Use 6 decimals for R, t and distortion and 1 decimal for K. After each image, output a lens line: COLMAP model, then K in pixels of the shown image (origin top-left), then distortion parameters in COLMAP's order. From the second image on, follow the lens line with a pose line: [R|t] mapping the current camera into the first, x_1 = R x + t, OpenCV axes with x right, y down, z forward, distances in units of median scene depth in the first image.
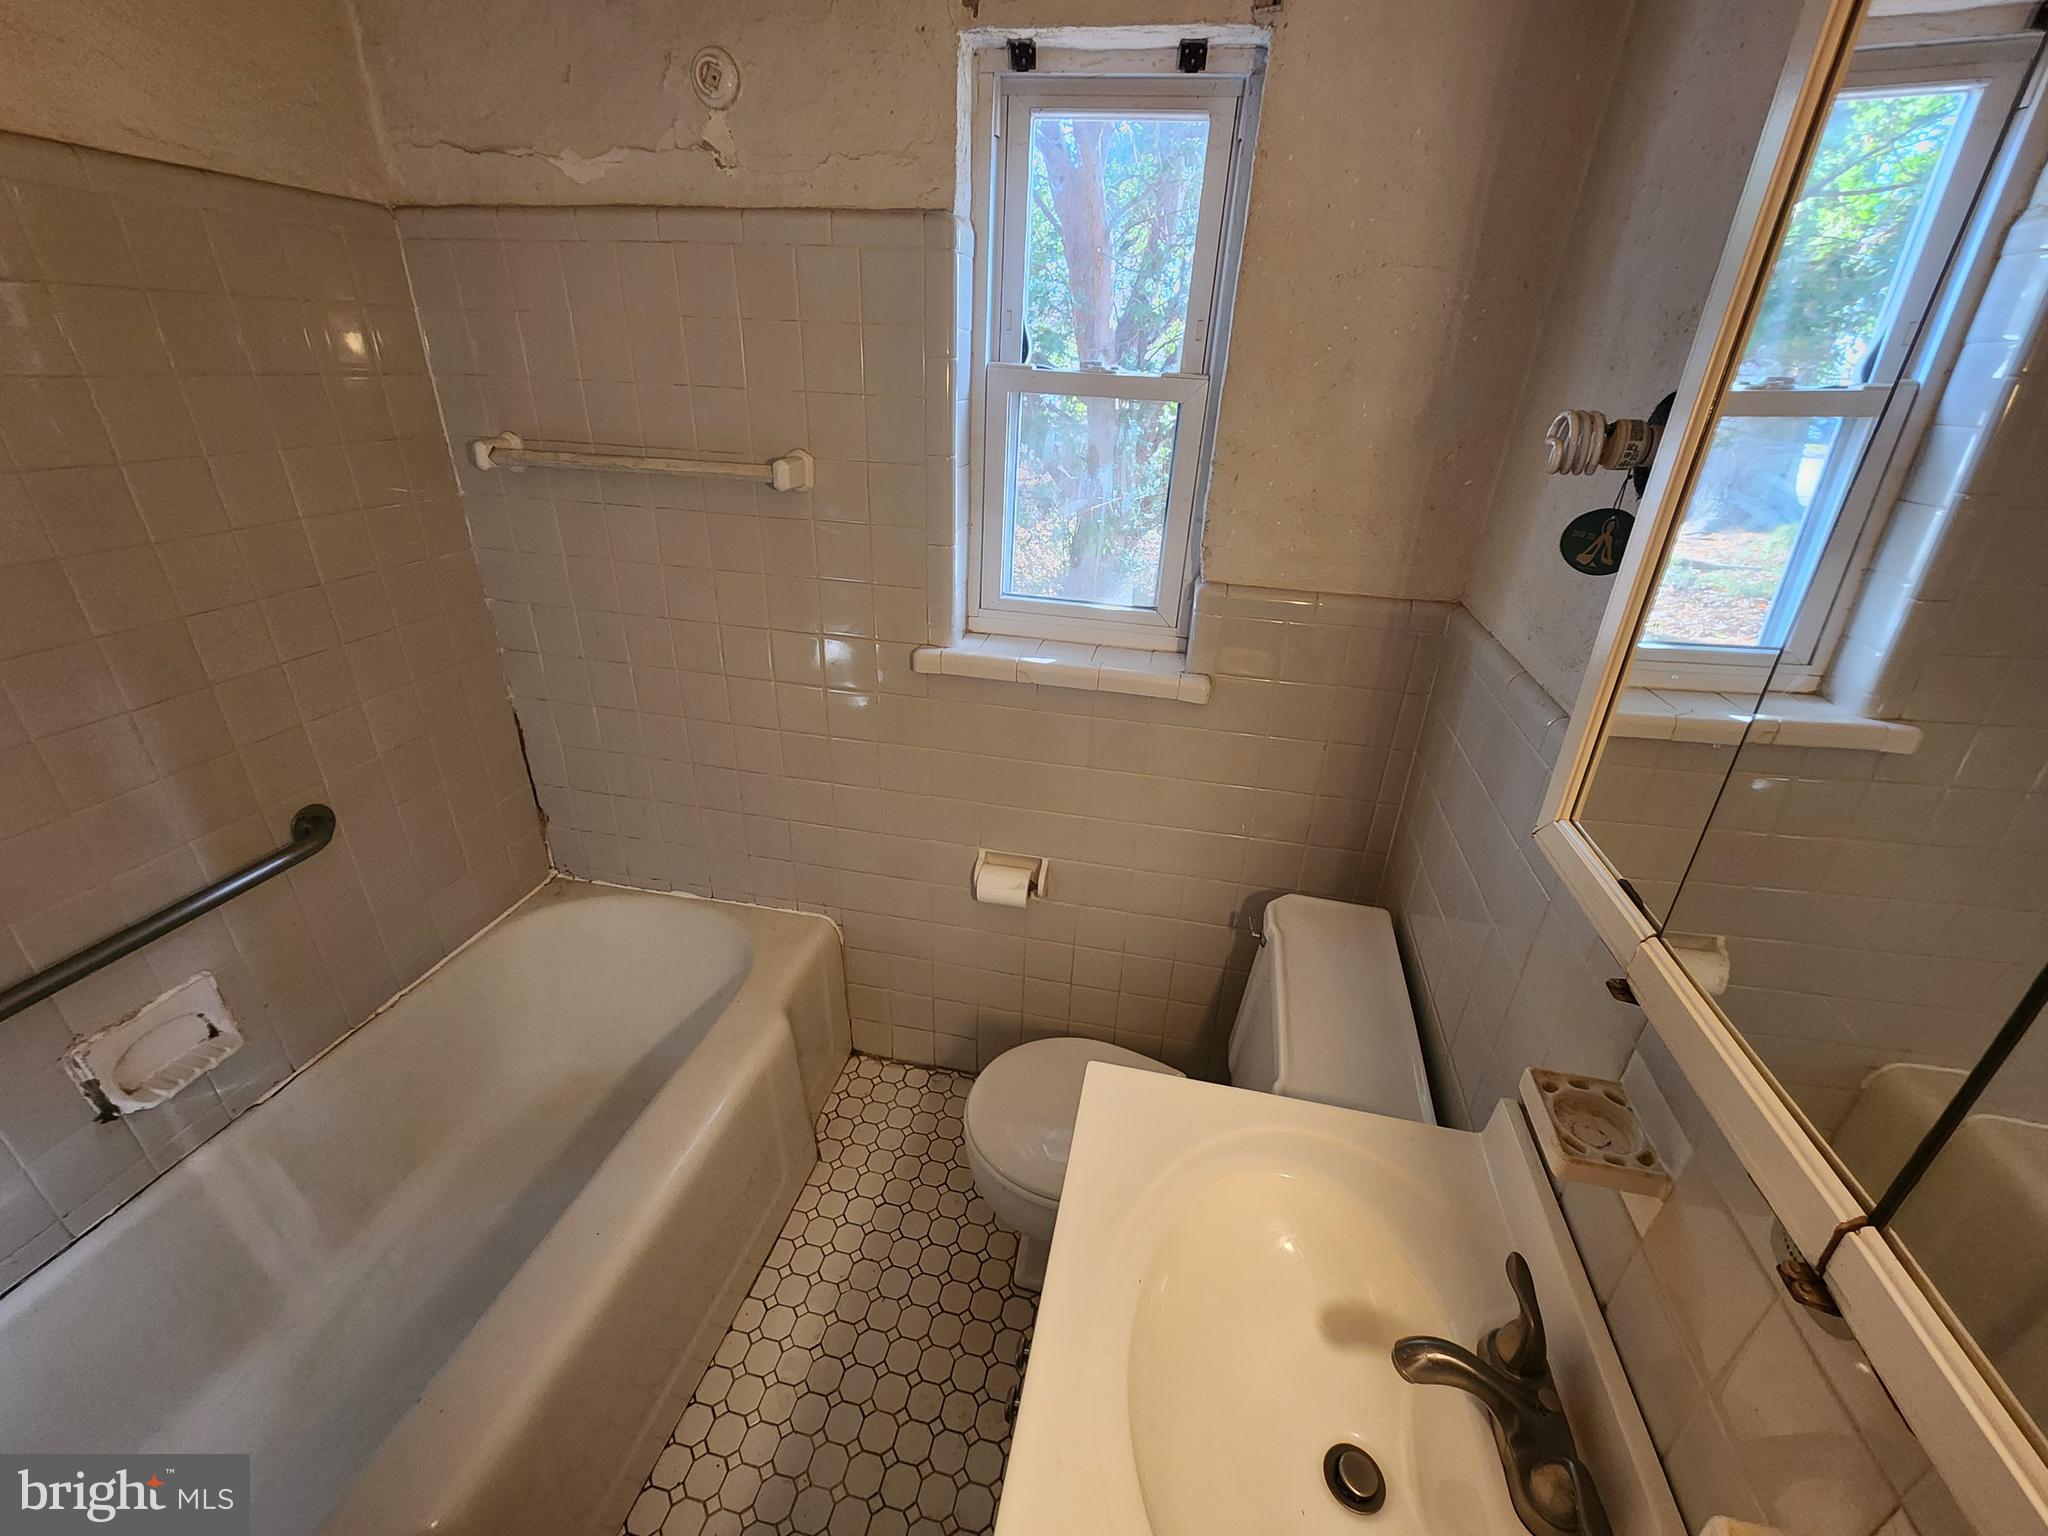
lens RADIAL K [[841.7, 0, 1023.5], [0, 841.7, 766.7], [0, 0, 1]] dist [0.000612, 0.000349]
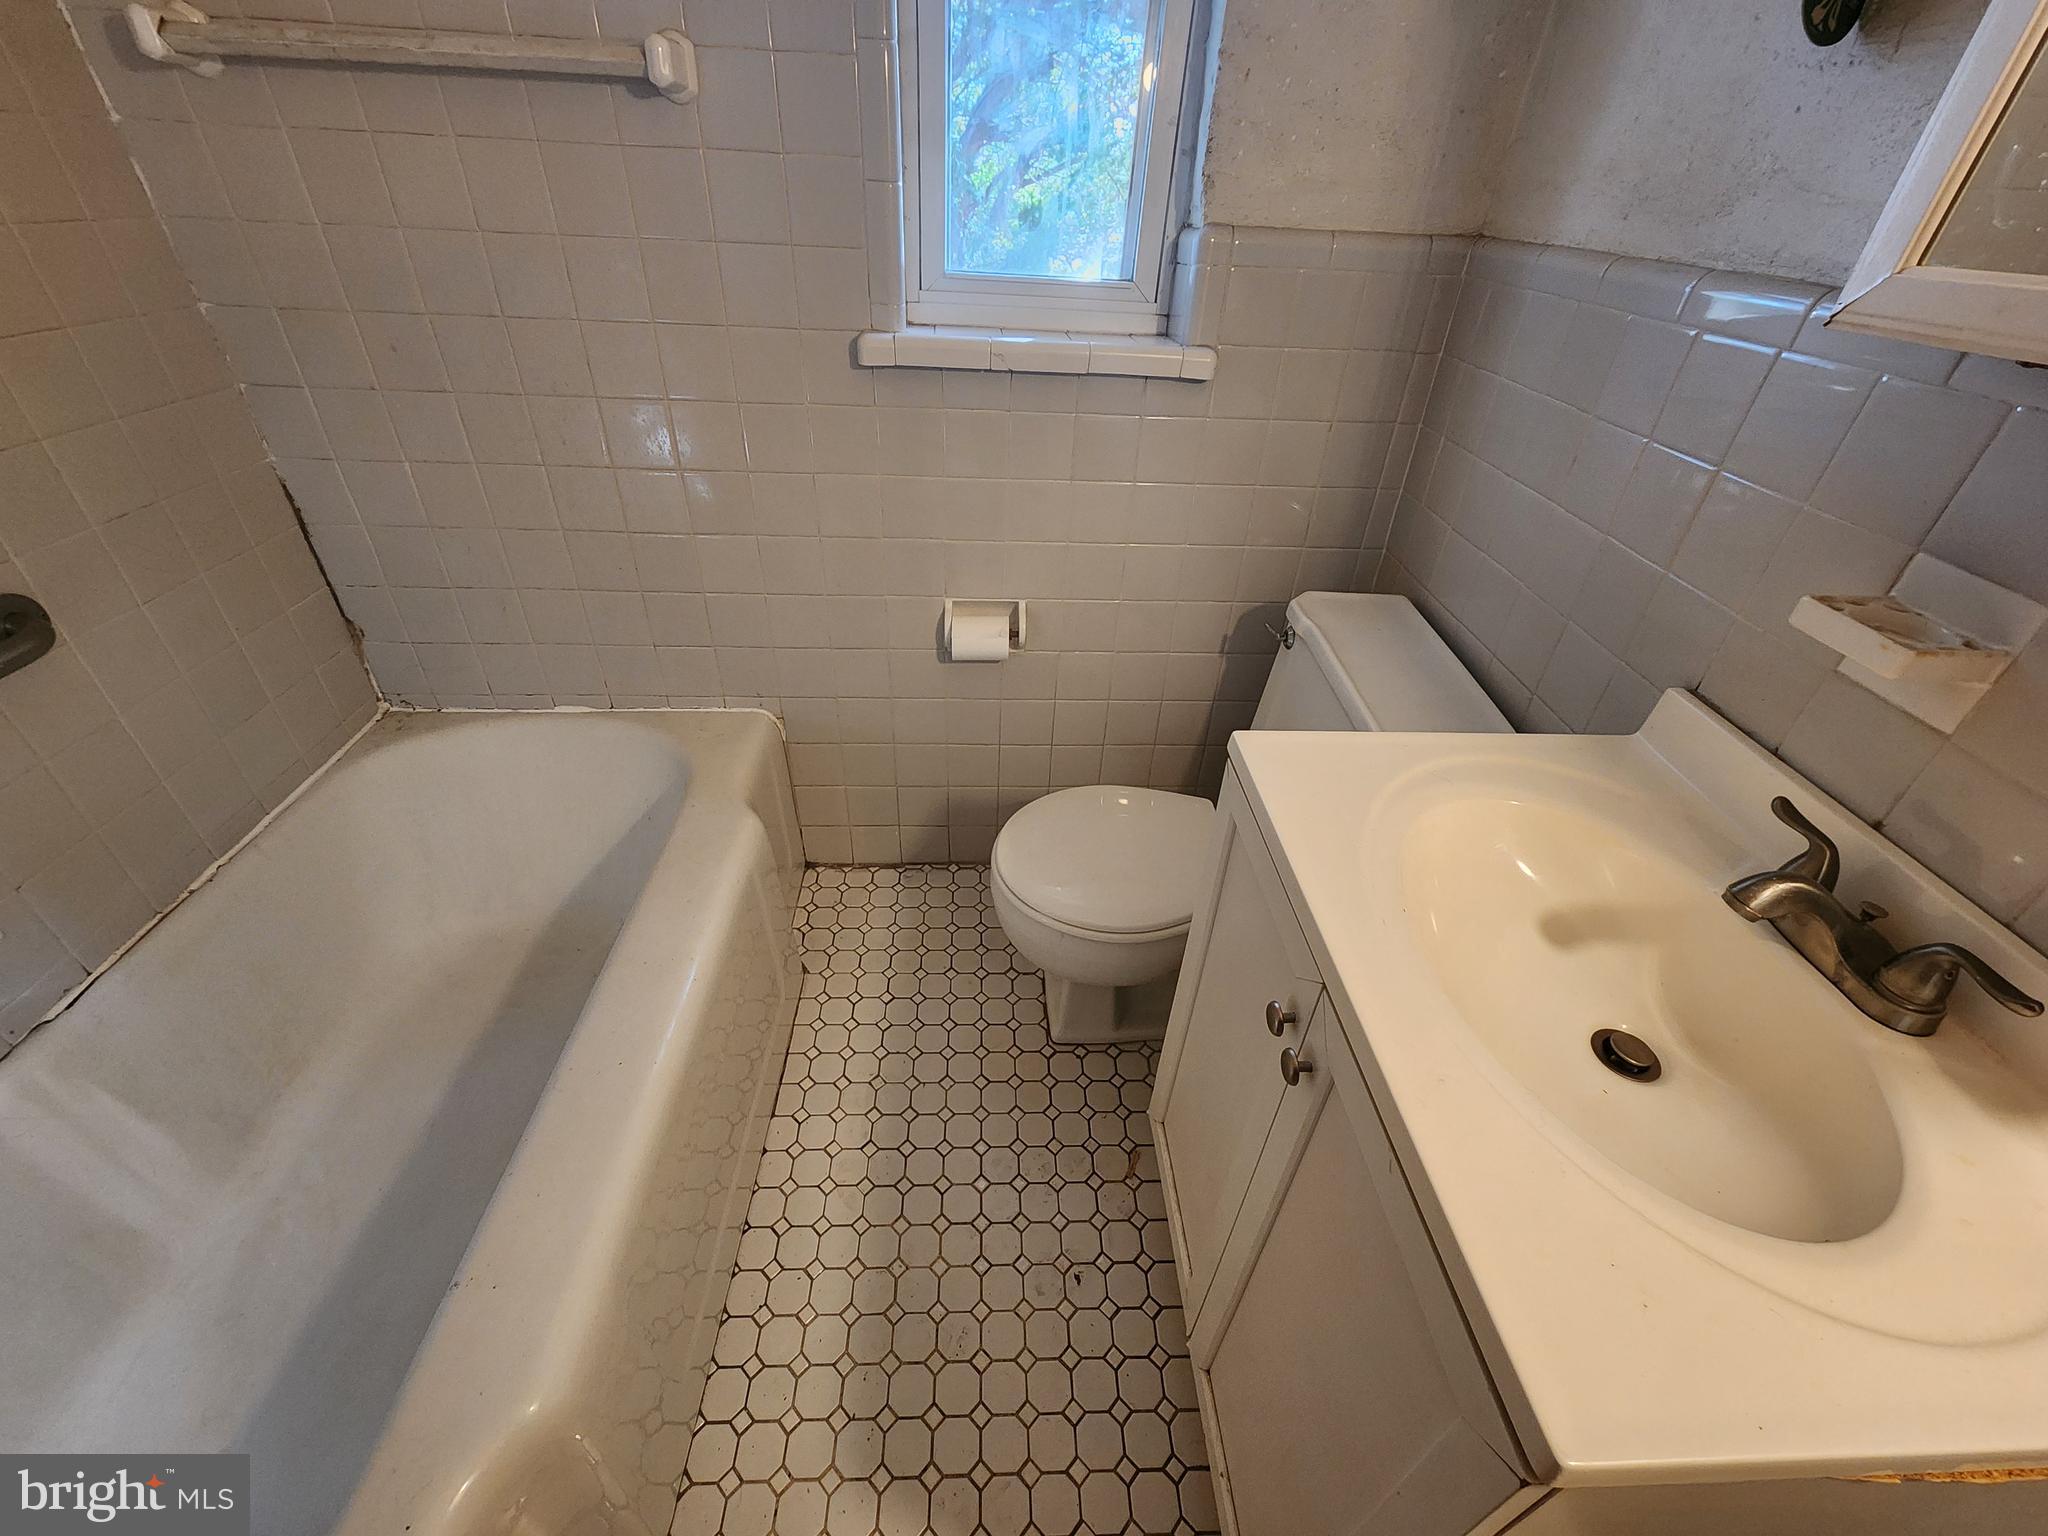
lens RADIAL K [[841.7, 0, 1023.3], [0, 841.7, 764.5], [0, 0, 1]] dist [0.000612, 0.000349]
pose [[0.967510, -0.141945, 0.209227, -0.194115], [0.105167, 0.978483, 0.177513, 0.127711], [-0.229922, -0.149742, 0.961620, 0.130710]]
